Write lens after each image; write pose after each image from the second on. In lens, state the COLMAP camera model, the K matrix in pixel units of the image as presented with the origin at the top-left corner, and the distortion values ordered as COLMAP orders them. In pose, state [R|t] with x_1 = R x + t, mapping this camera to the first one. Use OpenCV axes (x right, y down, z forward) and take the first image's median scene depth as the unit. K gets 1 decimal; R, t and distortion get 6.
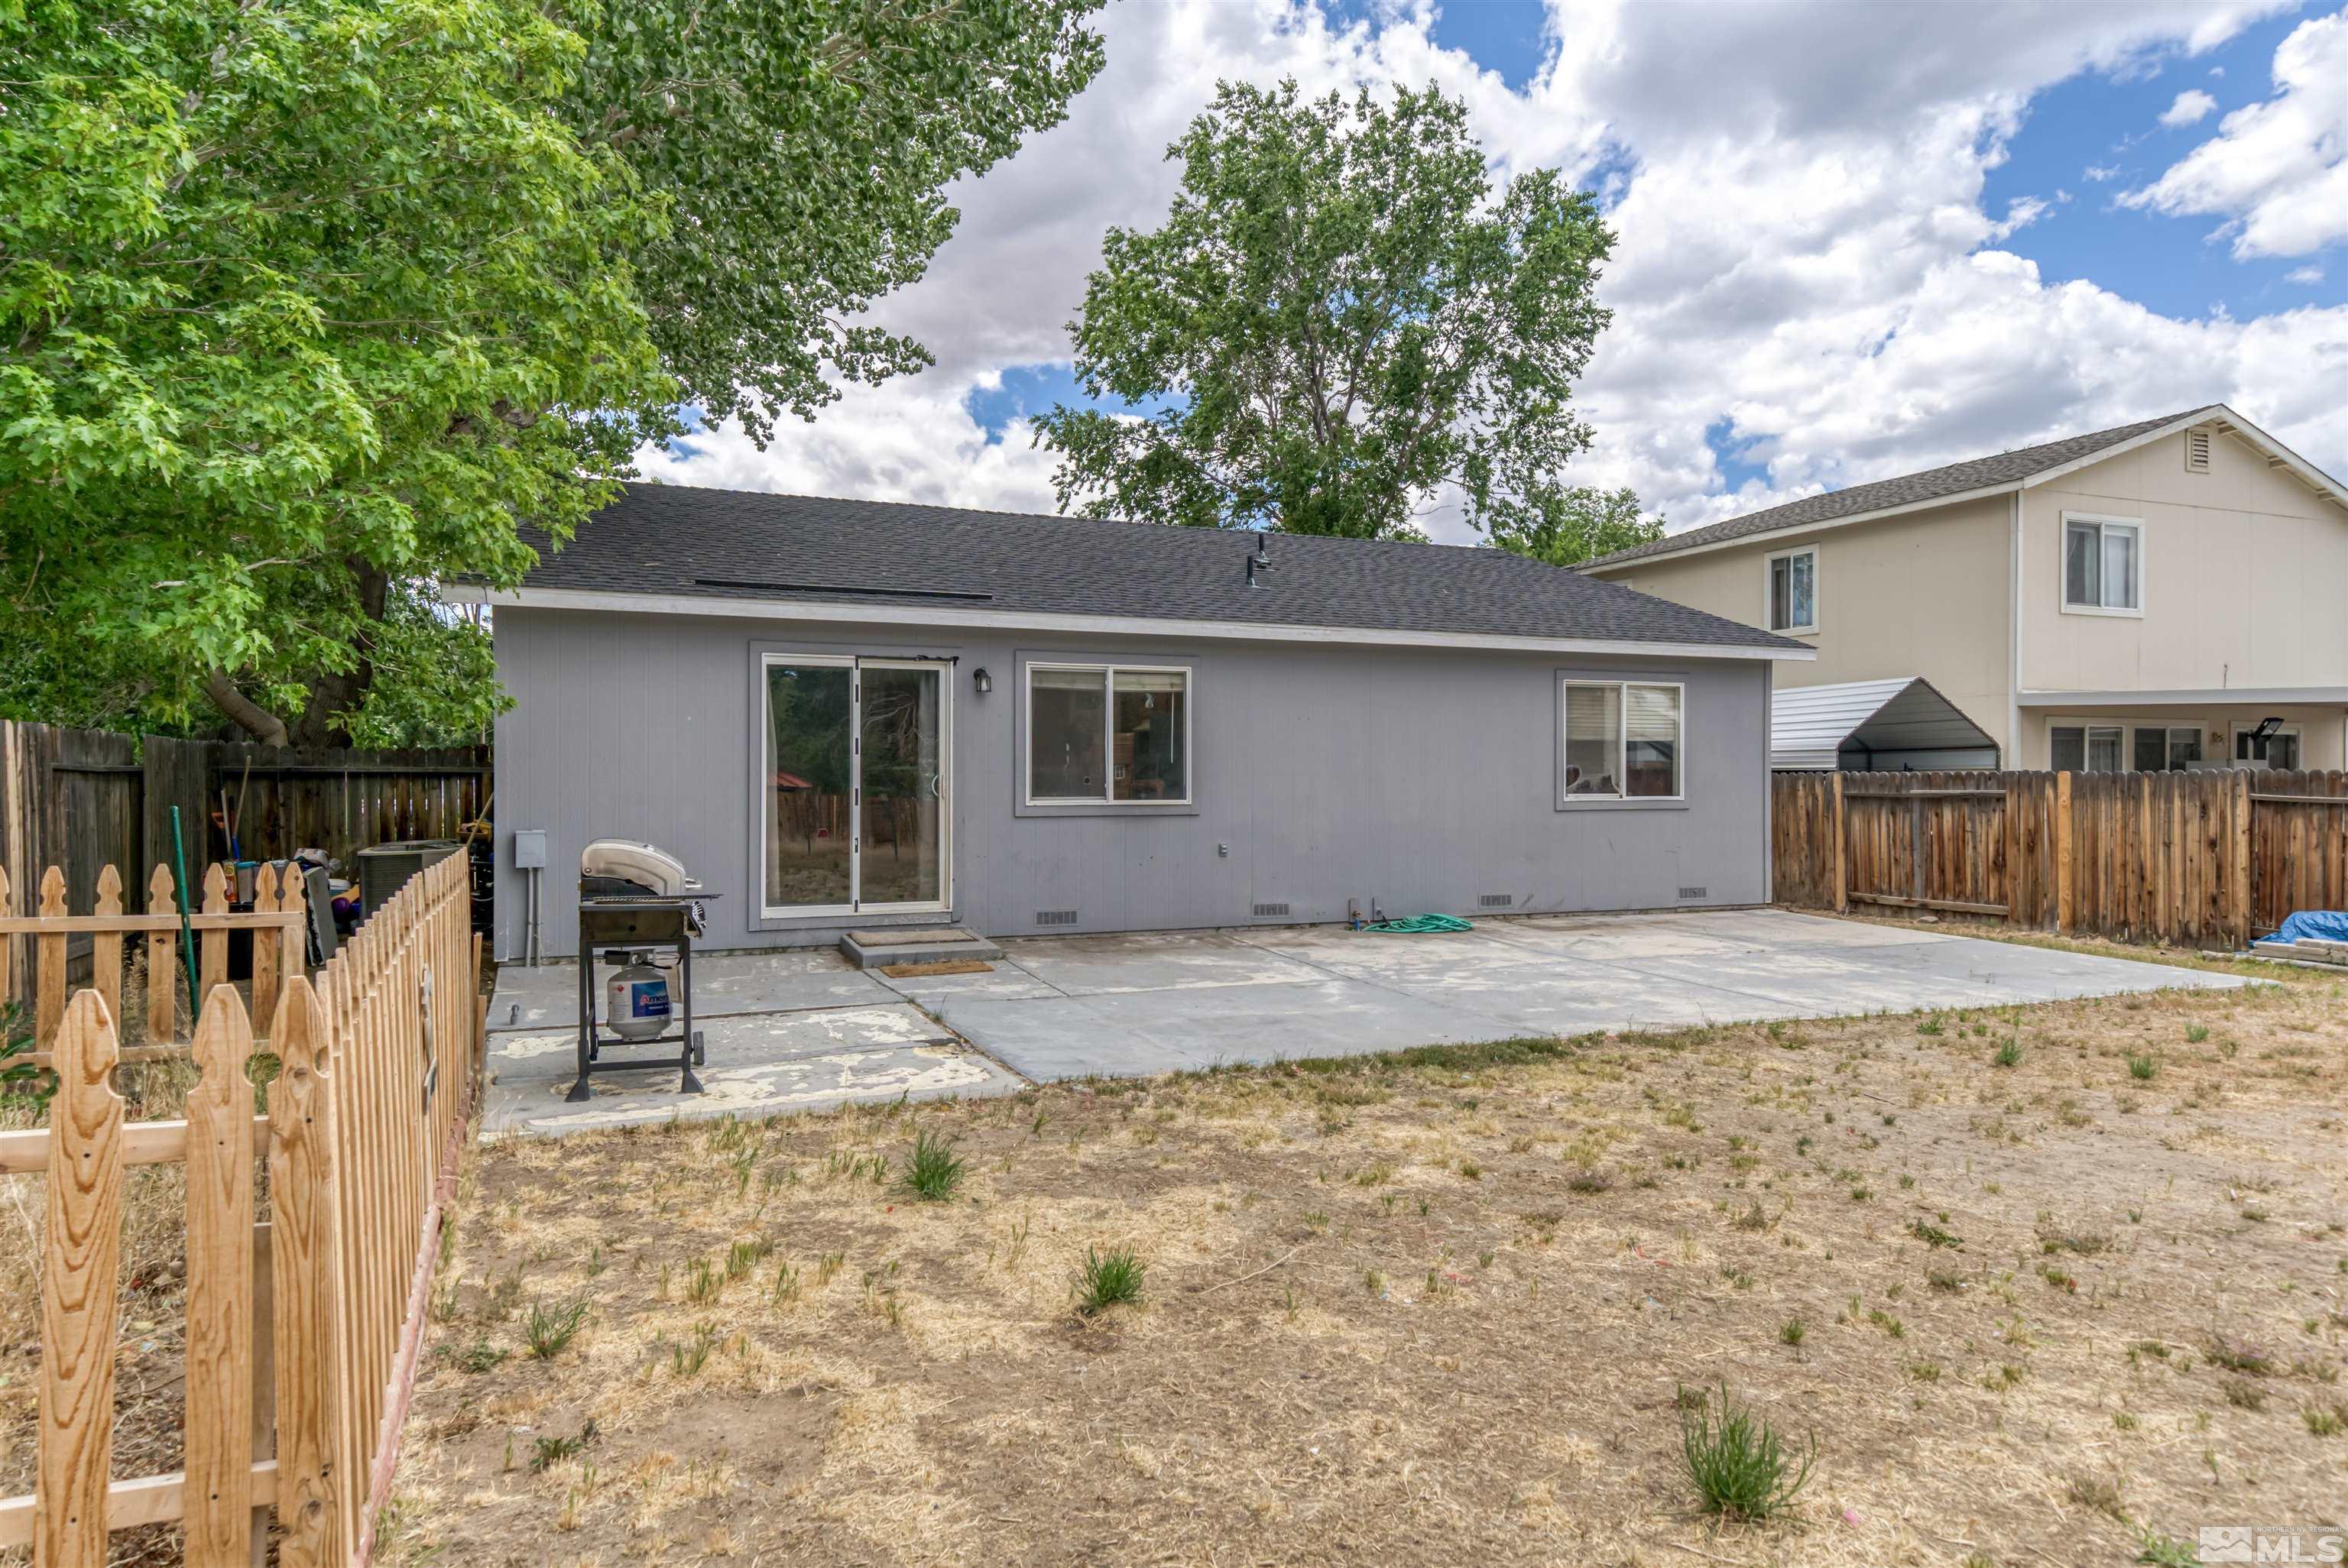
lens RADIAL K [[1502.1, 0, 1172.0], [0, 1502.1, 787.7], [0, 0, 1]] dist [0.021029, 0.000188]
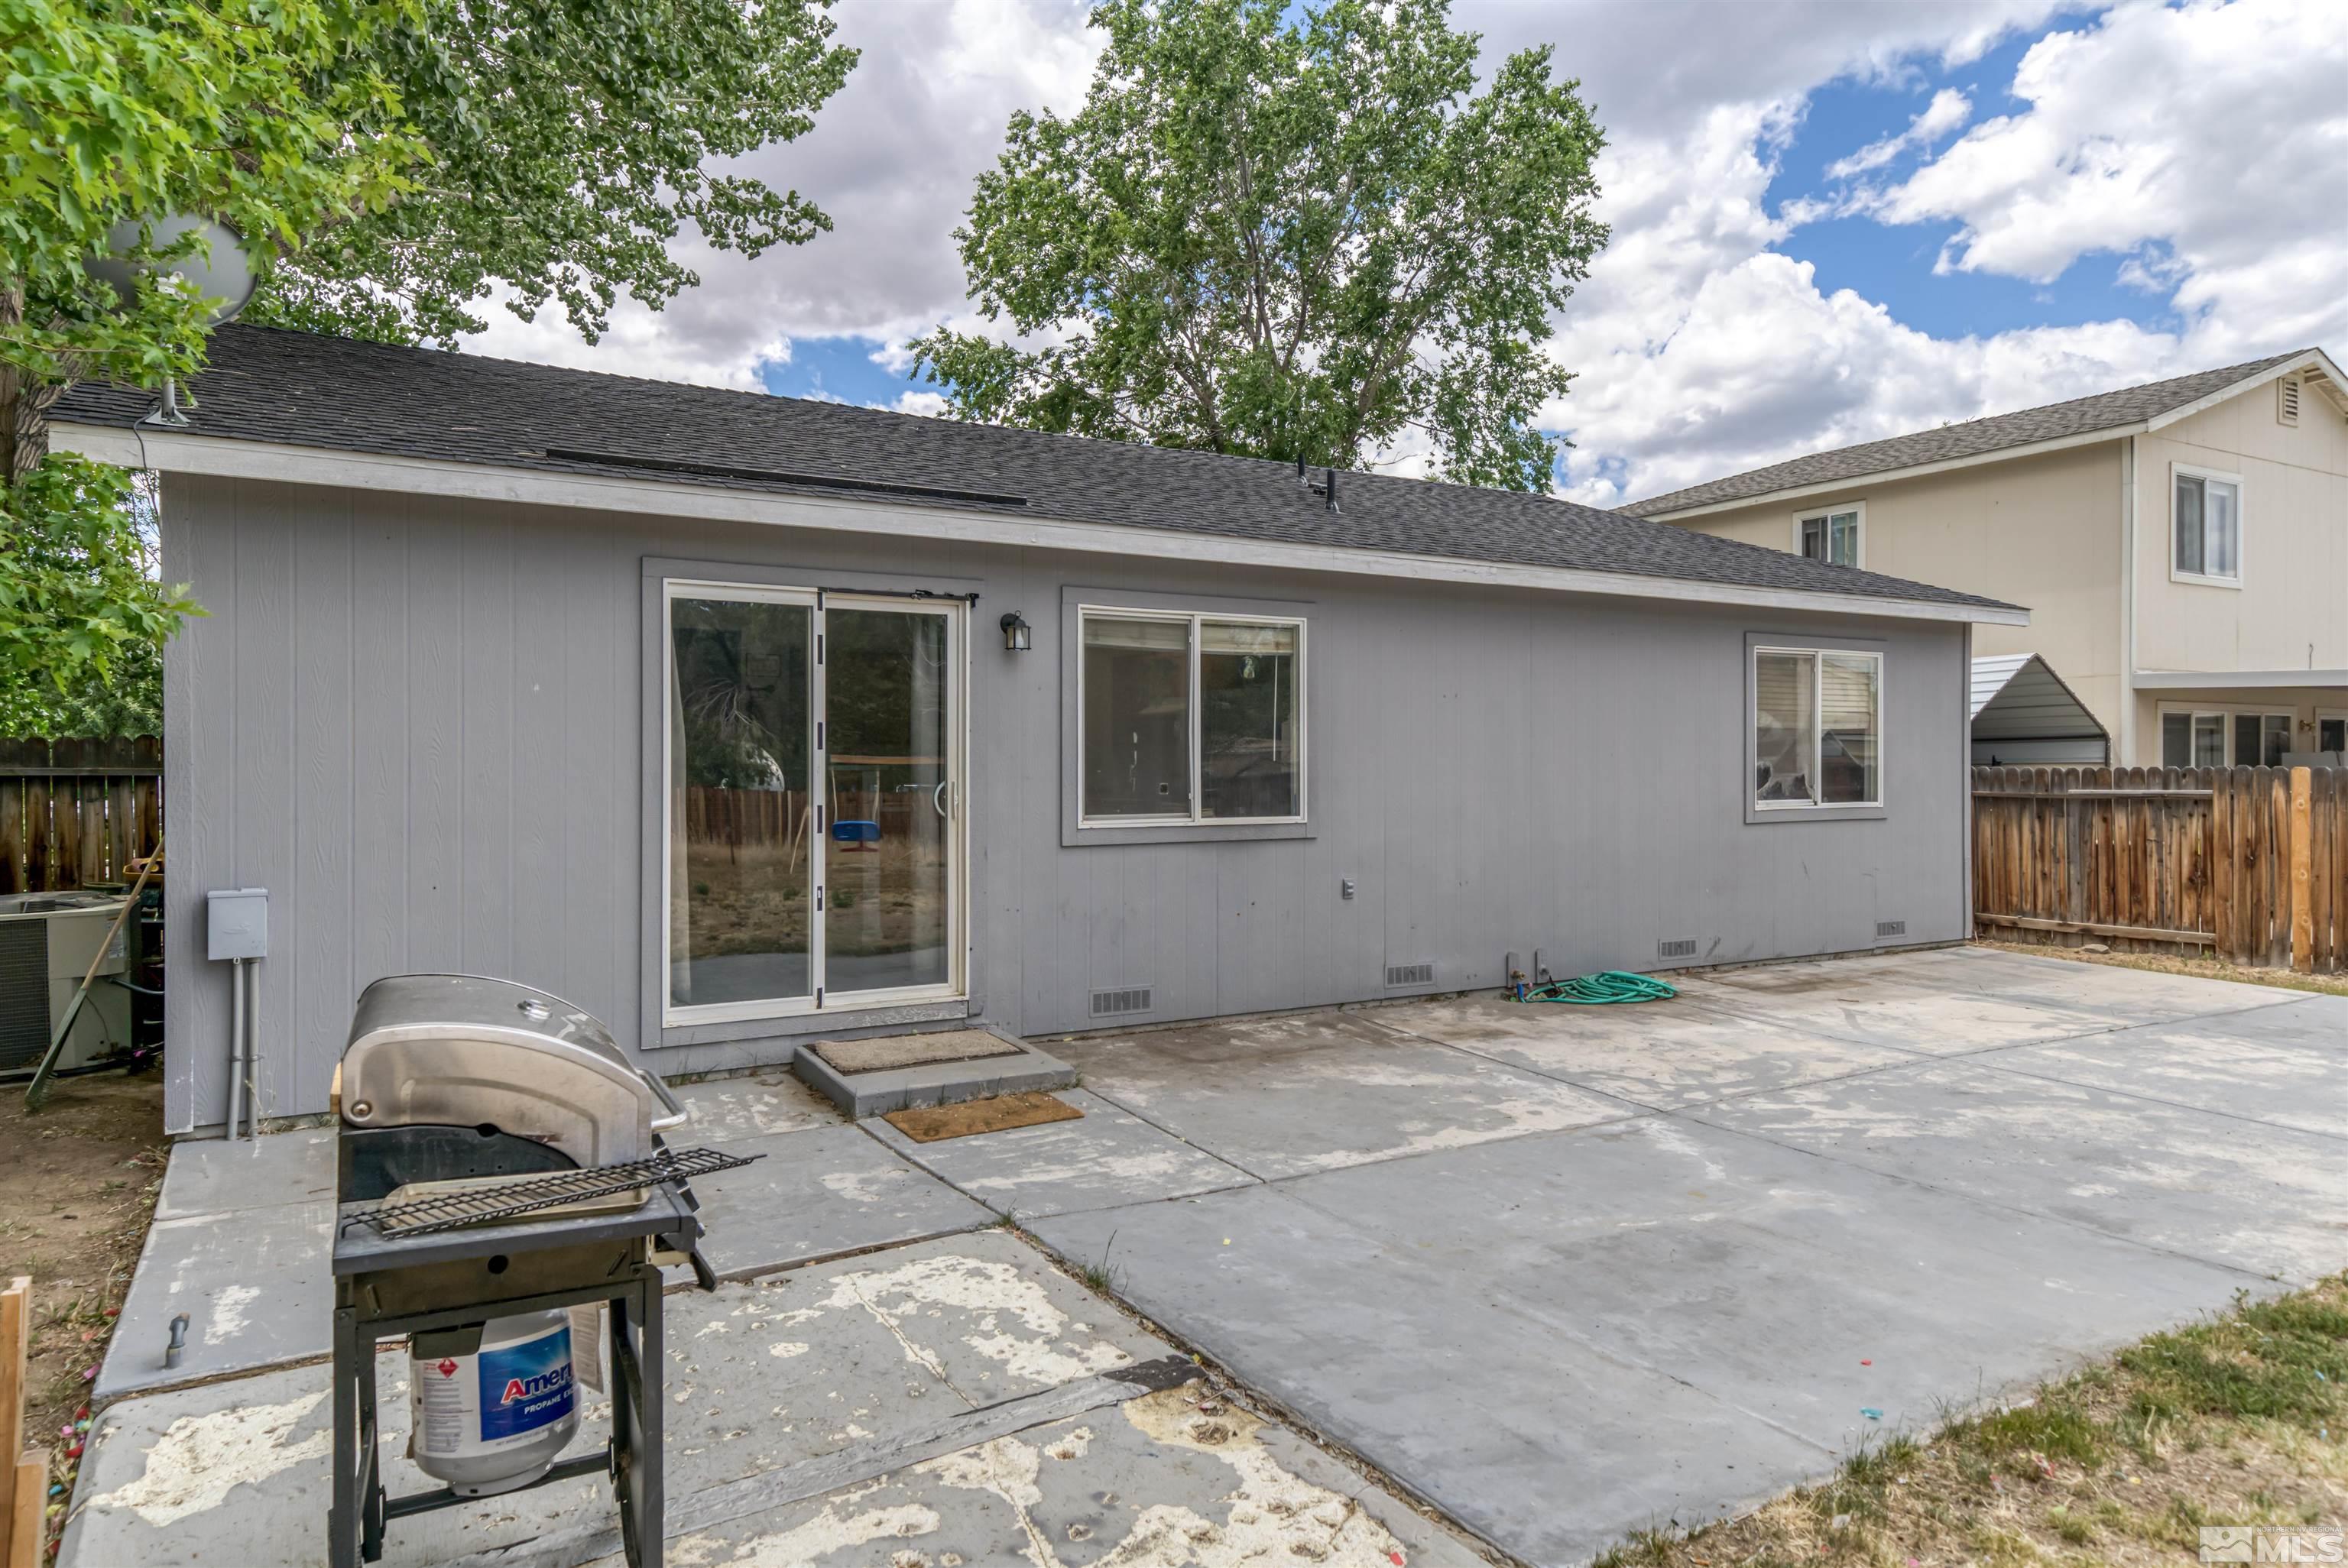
lens RADIAL K [[1502.1, 0, 1175.2], [0, 1502.1, 772.9], [0, 0, 1]] dist [0.021029, 0.000188]
pose [[0.991143, -0.003013, 0.132767, -0.099485], [0.003344, 0.999992, -0.002275, -0.007324], [-0.132759, 0.002699, 0.991145, 0.253187]]
